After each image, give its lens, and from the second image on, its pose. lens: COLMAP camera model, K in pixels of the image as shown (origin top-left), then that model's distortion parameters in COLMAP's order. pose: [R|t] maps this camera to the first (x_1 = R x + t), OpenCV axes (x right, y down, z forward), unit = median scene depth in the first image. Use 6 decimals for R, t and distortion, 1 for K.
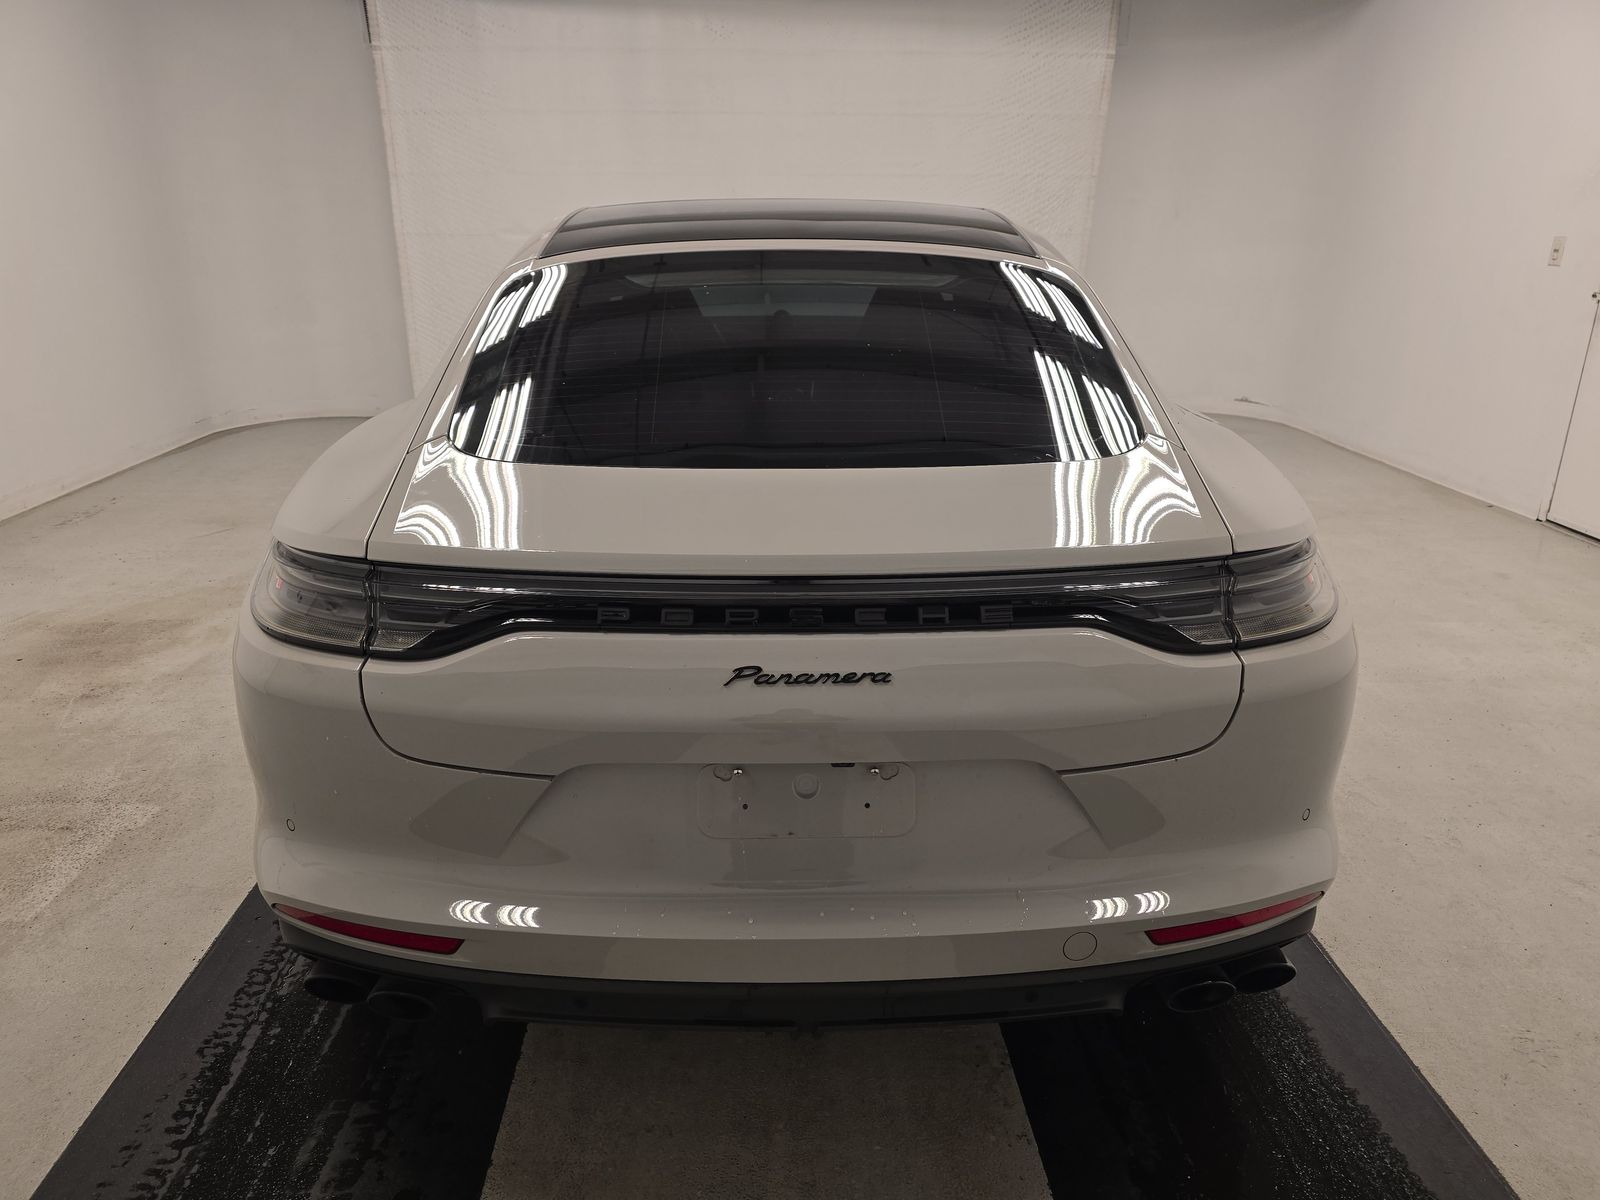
lens RADIAL K [[1097.1, 0, 806.9], [0, 1097.1, 600.5], [0, 0, 1]] dist [0.052029, -0.049258]
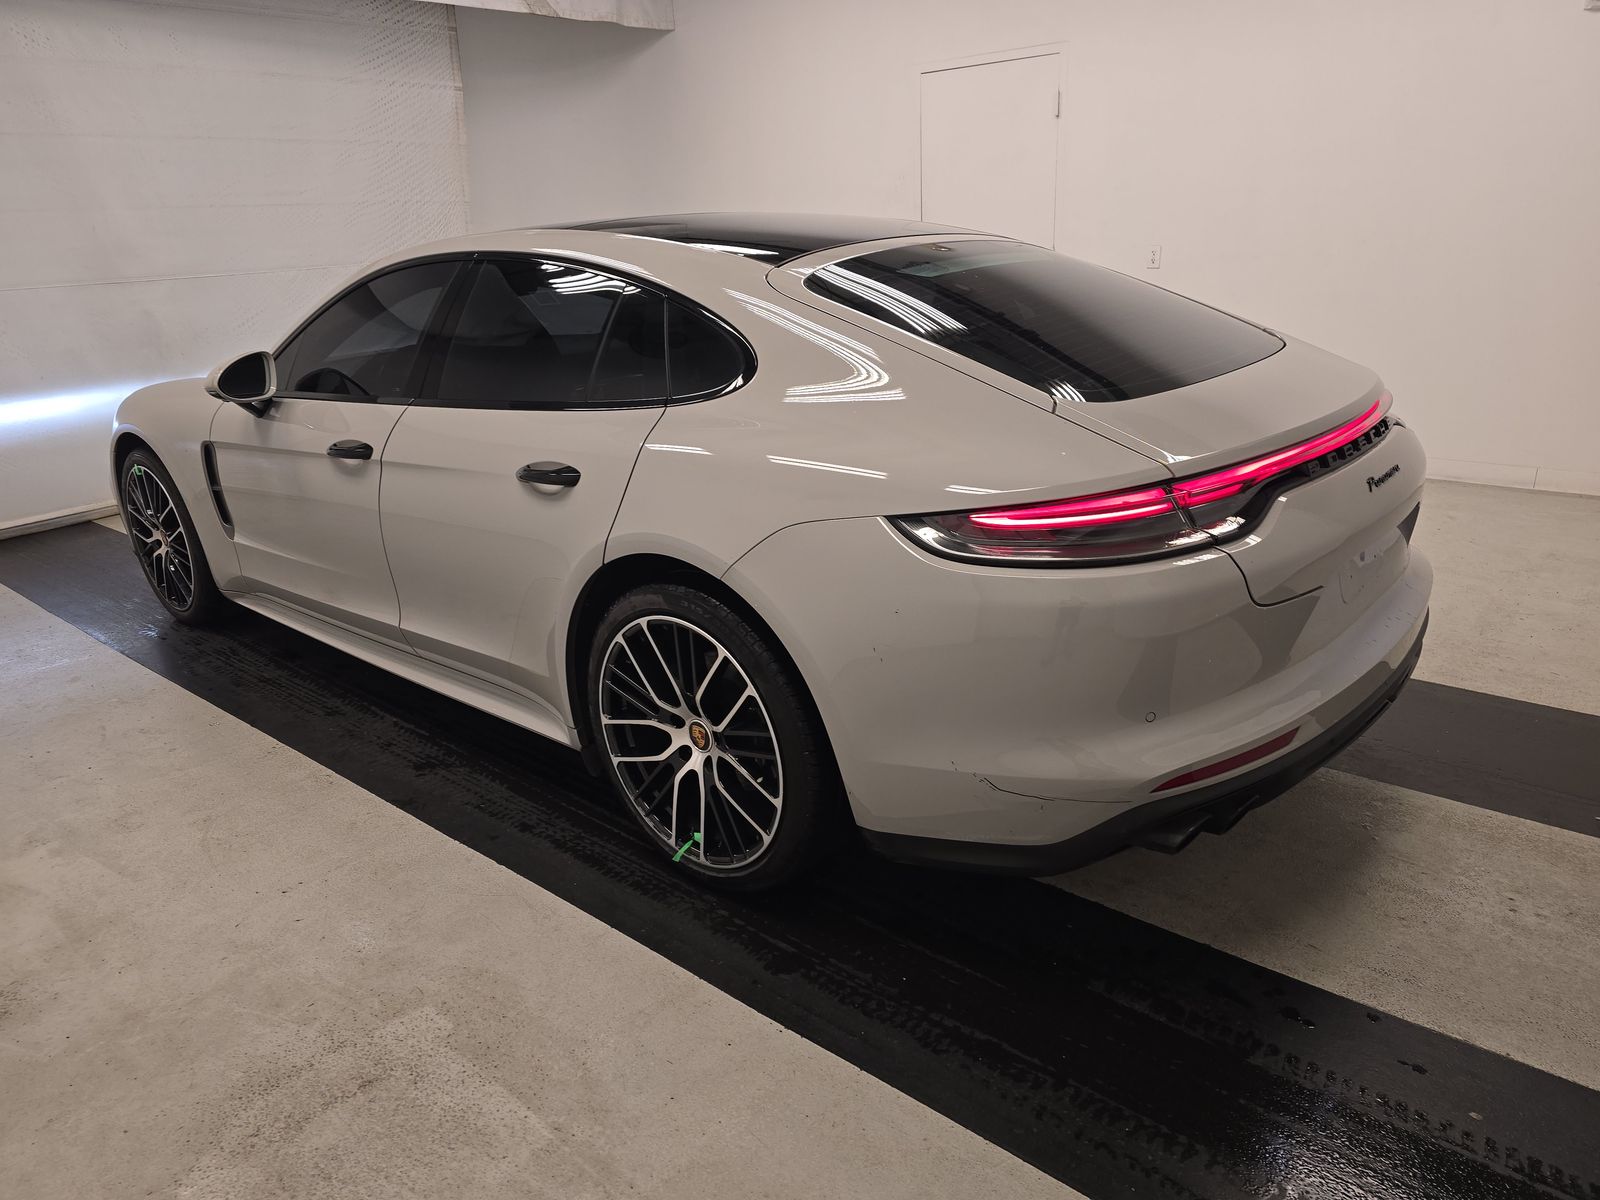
lens RADIAL K [[1097.1, 0, 806.9], [0, 1097.1, 600.5], [0, 0, 1]] dist [0.052029, -0.049258]
pose [[0.667354, -0.277259, 0.691207, -1.191565], [0.295728, 0.950463, 0.095730, -0.112068], [-0.683509, 0.140524, 0.716288, 0.303796]]
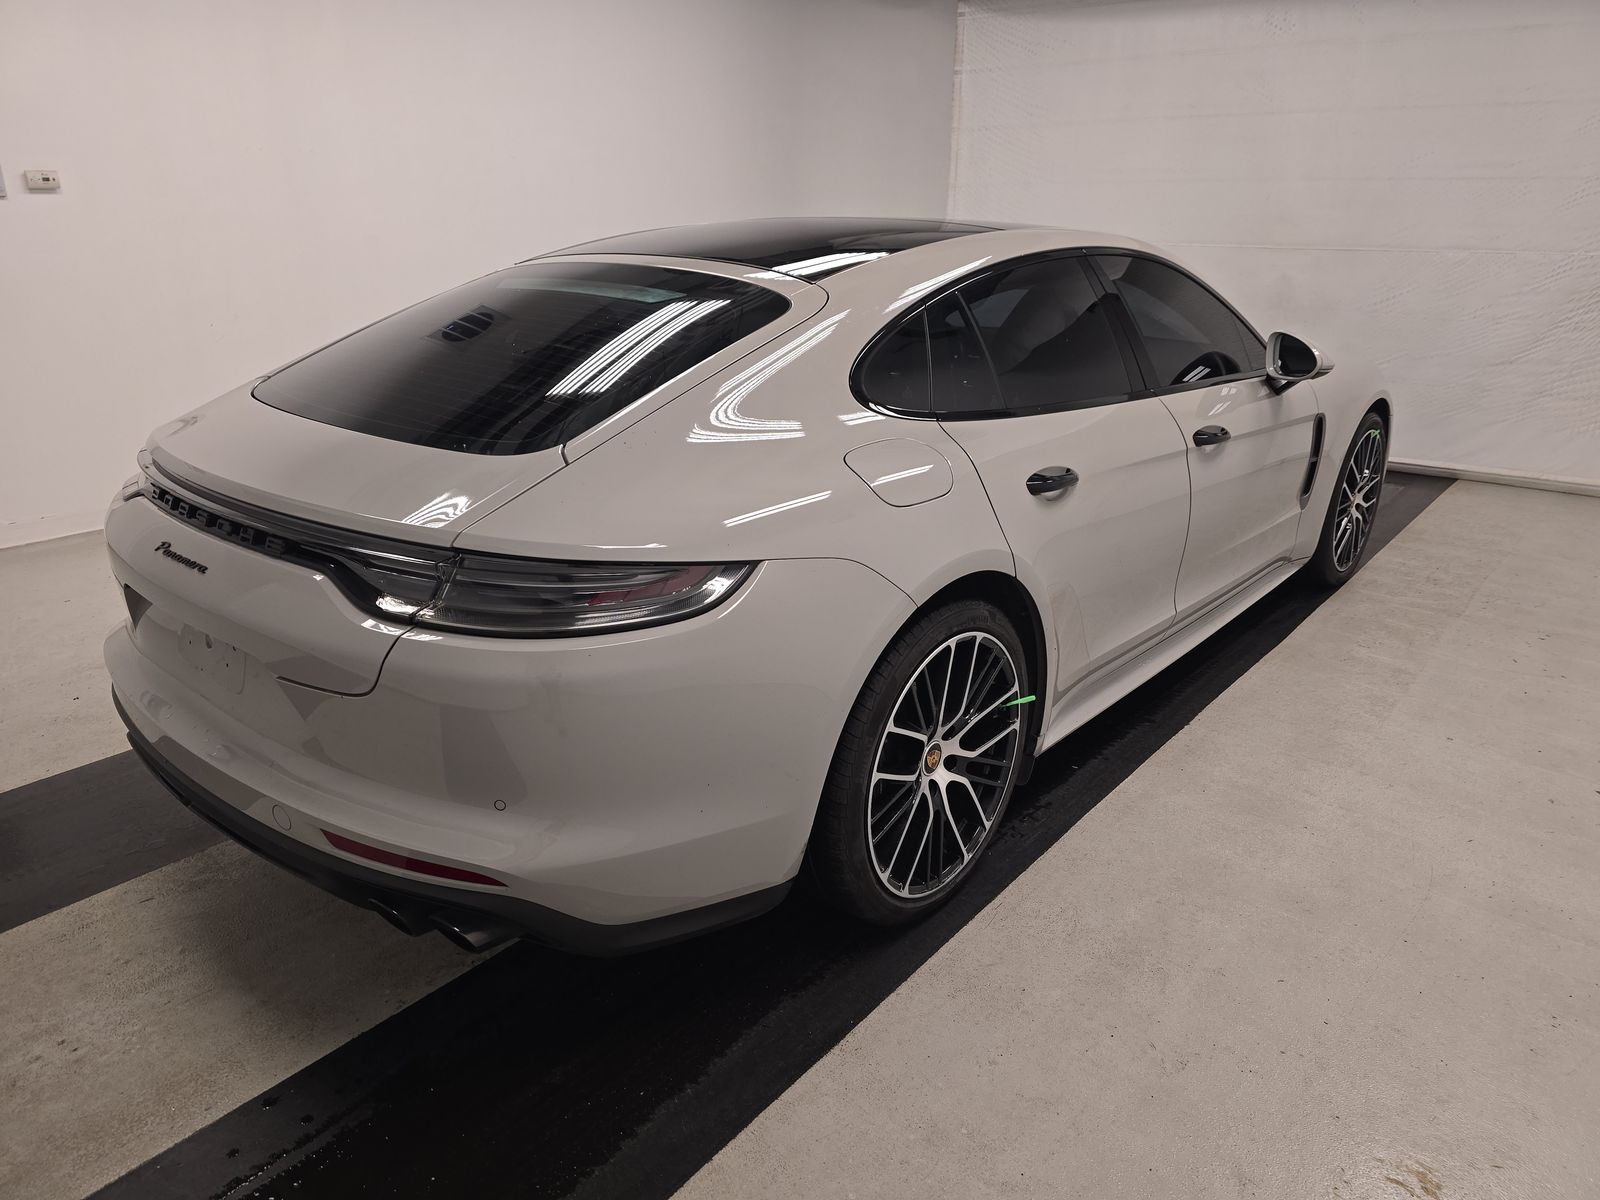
lens RADIAL K [[1097.1, 0, 806.9], [0, 1097.1, 600.5], [0, 0, 1]] dist [0.052029, -0.049258]
pose [[0.736013, 0.233798, -0.635313, 1.055846], [-0.233595, 0.968541, 0.085806, -0.131186], [0.635388, 0.085252, 0.767473, 0.284858]]
